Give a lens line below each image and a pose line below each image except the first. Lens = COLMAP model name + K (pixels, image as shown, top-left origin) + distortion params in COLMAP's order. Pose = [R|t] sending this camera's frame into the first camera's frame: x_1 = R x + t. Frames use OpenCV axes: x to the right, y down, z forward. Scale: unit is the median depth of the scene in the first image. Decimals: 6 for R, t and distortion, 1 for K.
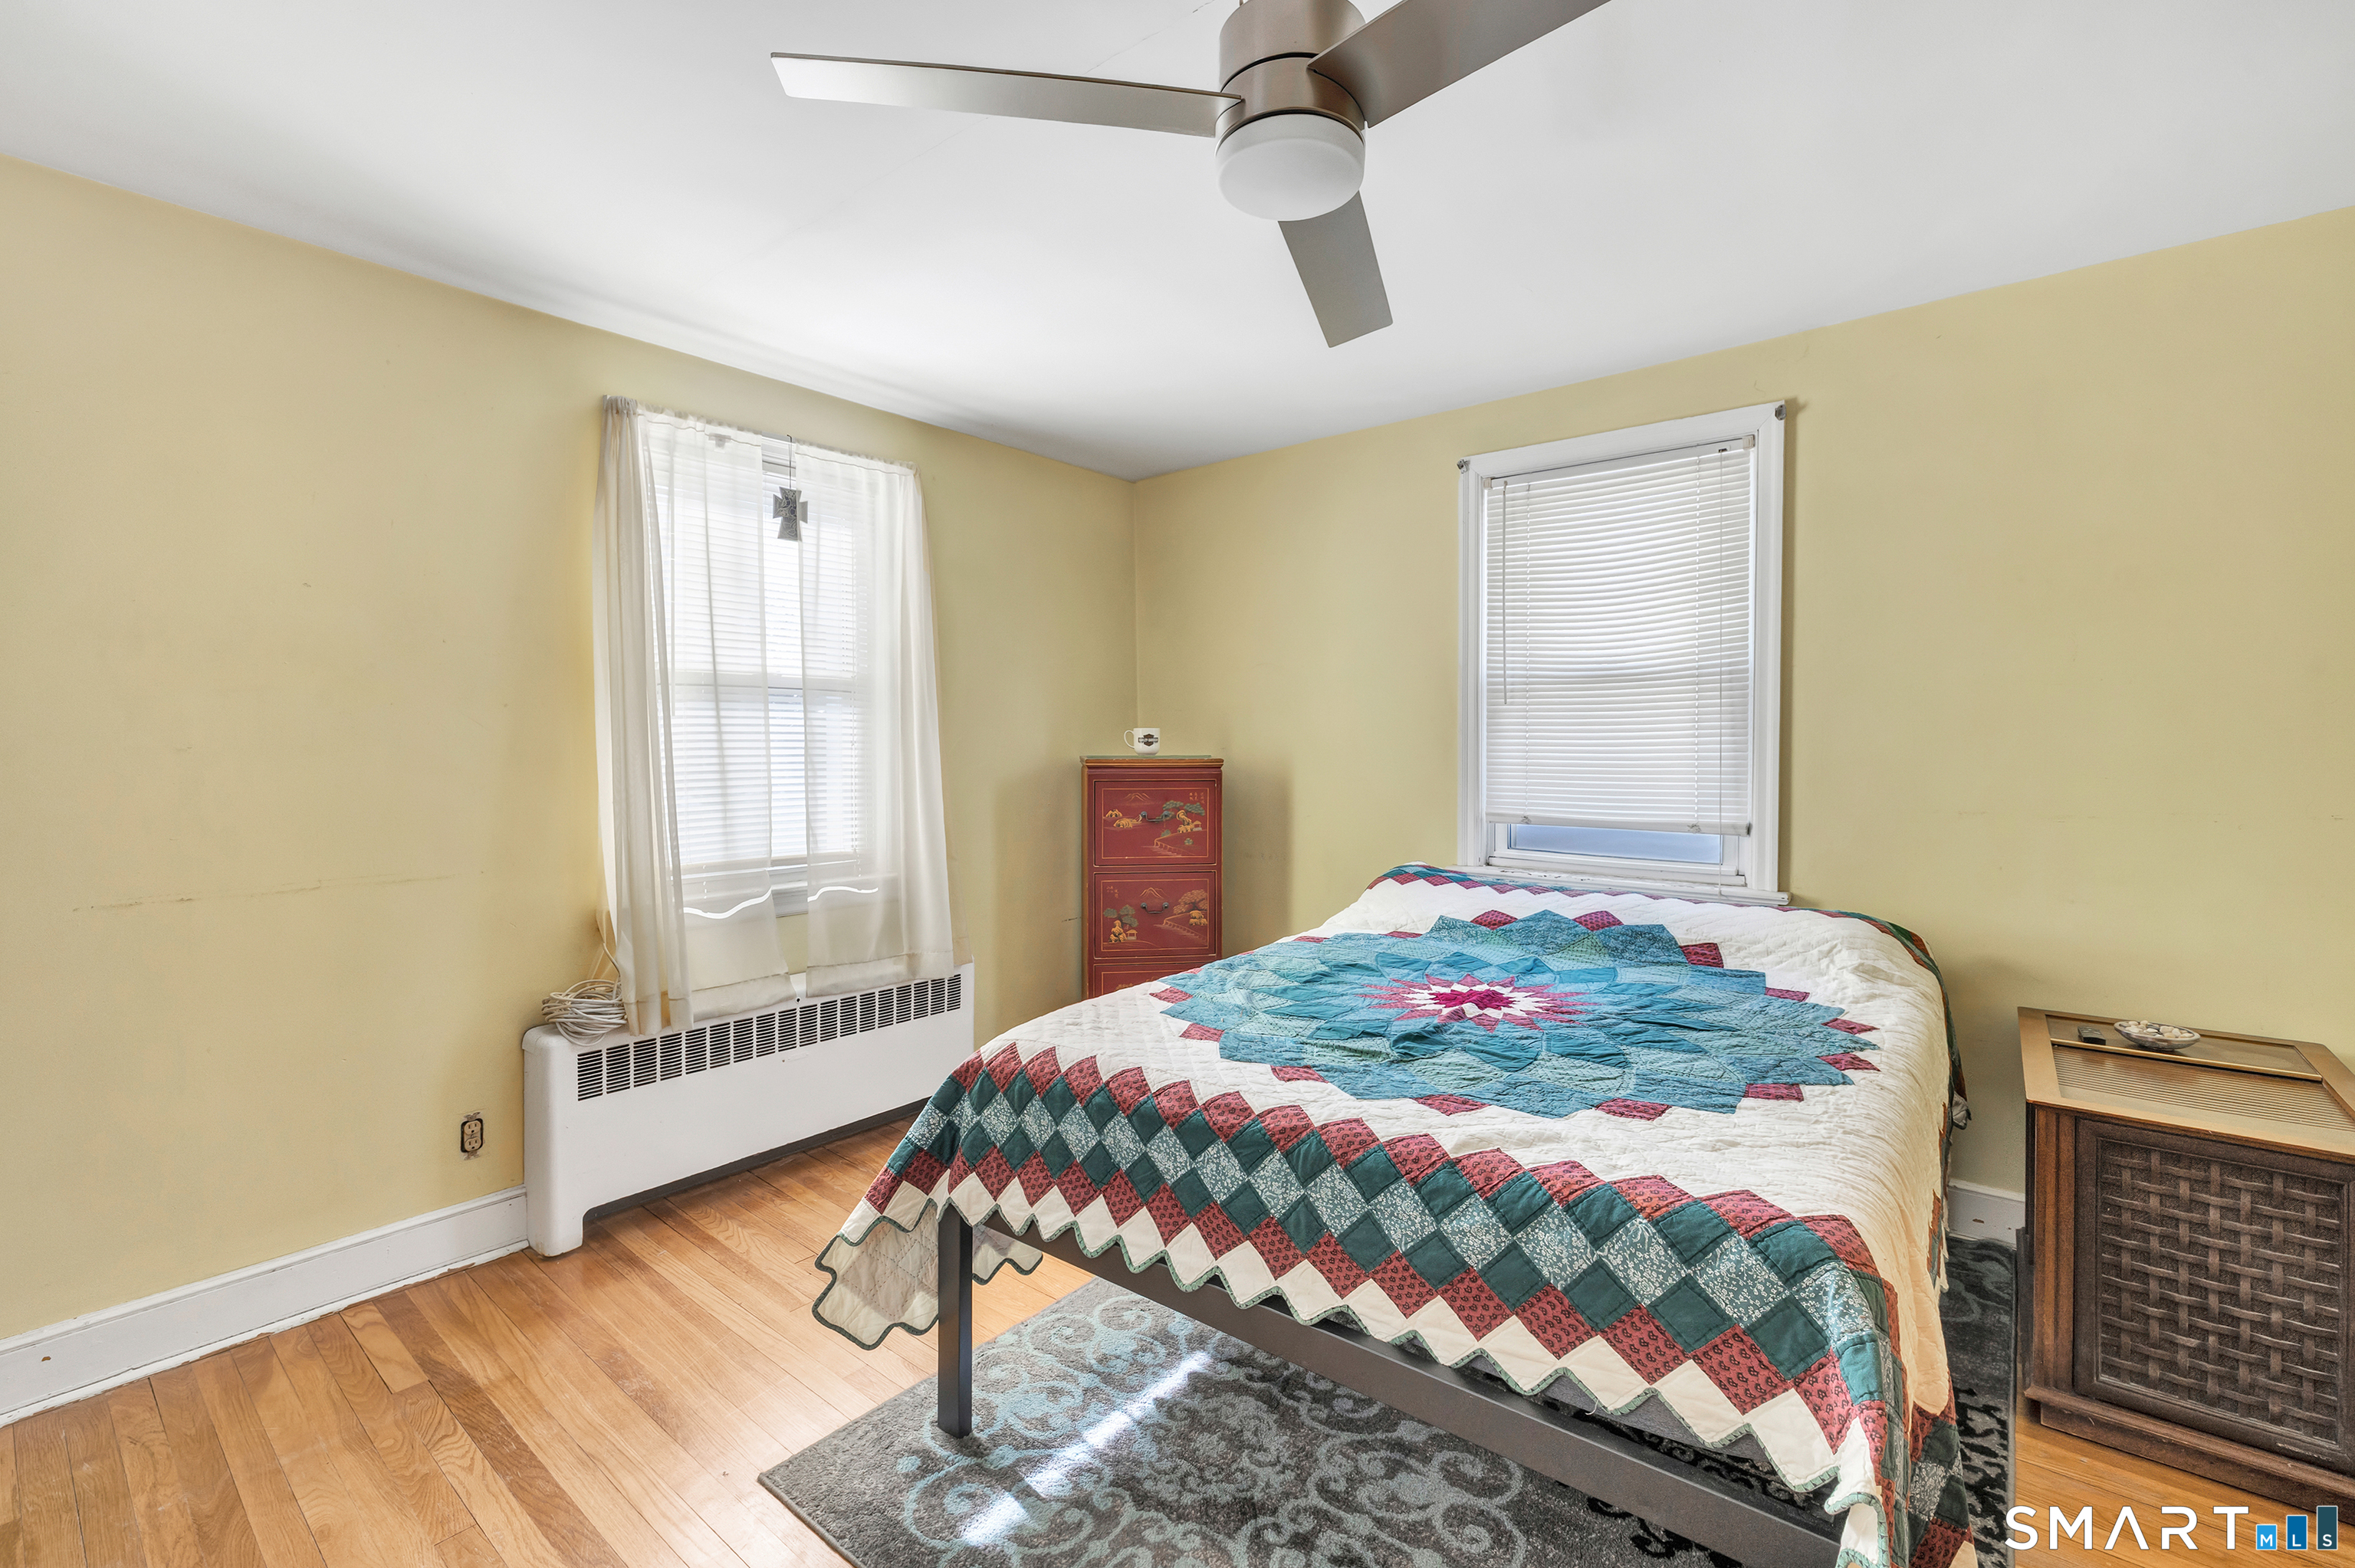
lens RADIAL K [[1001.9, 0, 1171.5], [0, 1001.9, 758.5], [0, 0, 1]] dist [-0.000785, 0.001732]
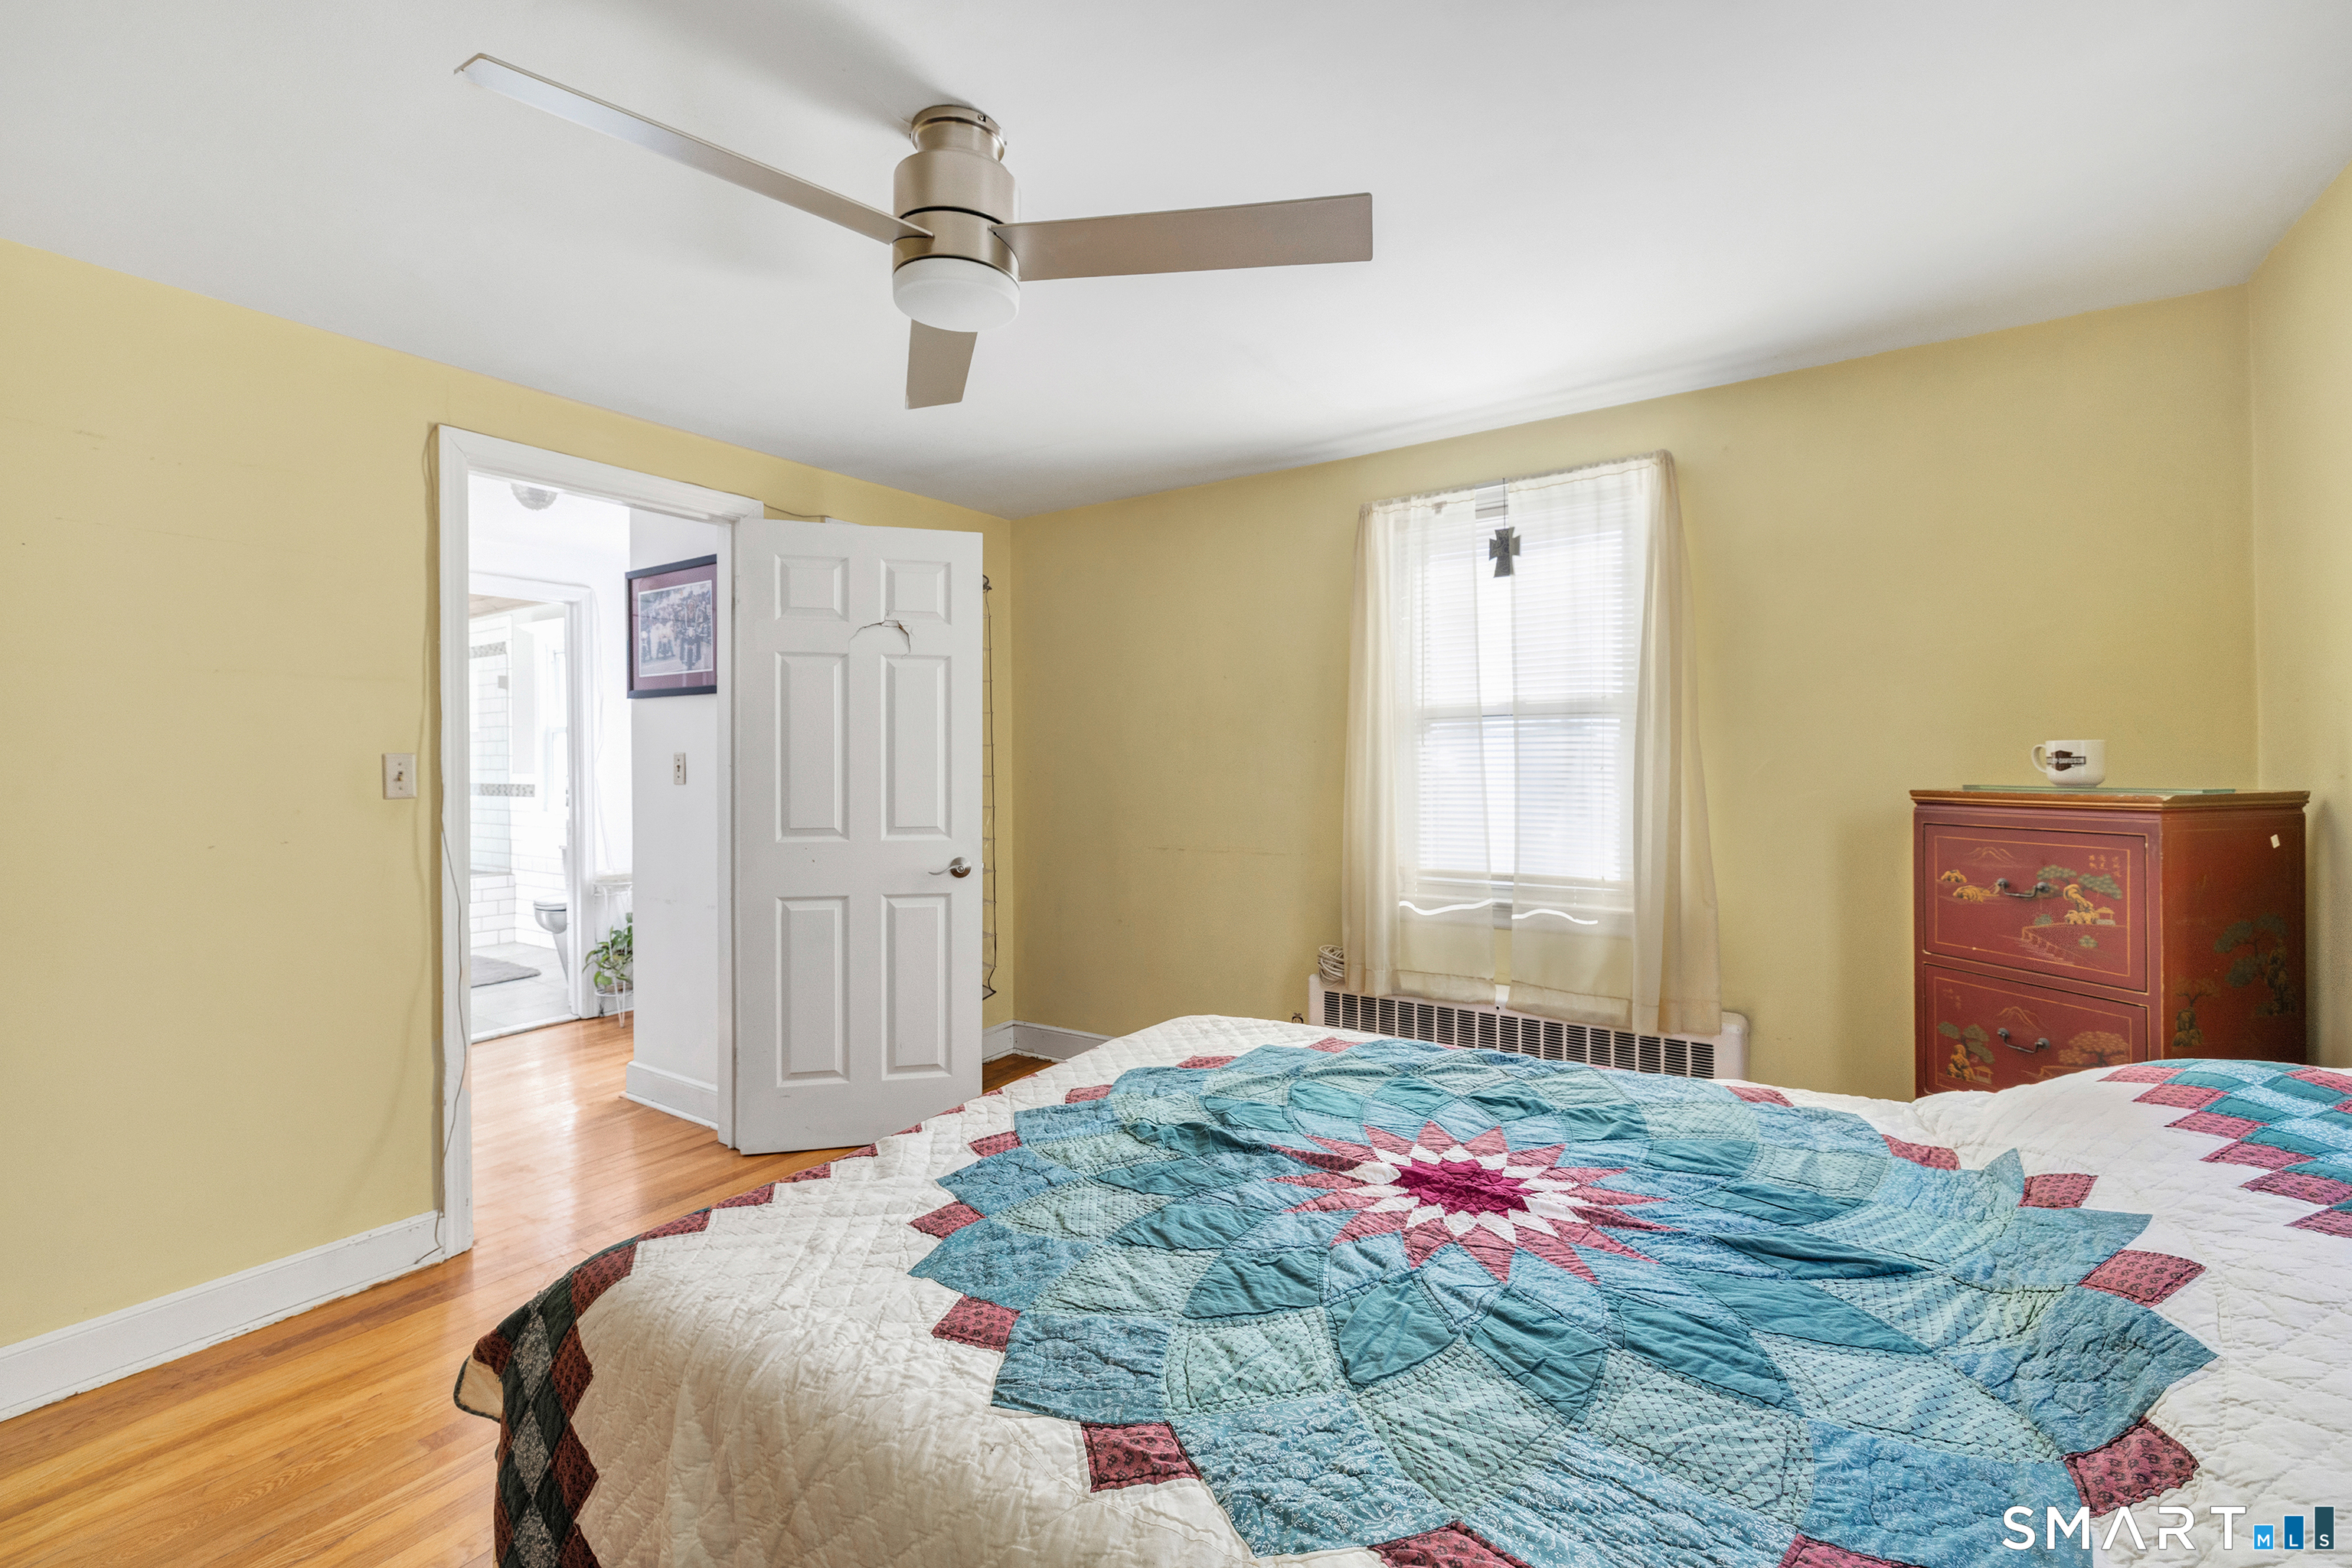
lens RADIAL K [[1000.7, 0, 1183.9], [0, 1000.7, 781.8], [0, 0, 1]] dist [-0.000785, 0.001732]
pose [[0.112905, 0.017019, -0.993460, 0.646696], [-0.008366, 0.999834, 0.016178, -0.014029], [0.993571, 0.006485, 0.113028, 0.547075]]
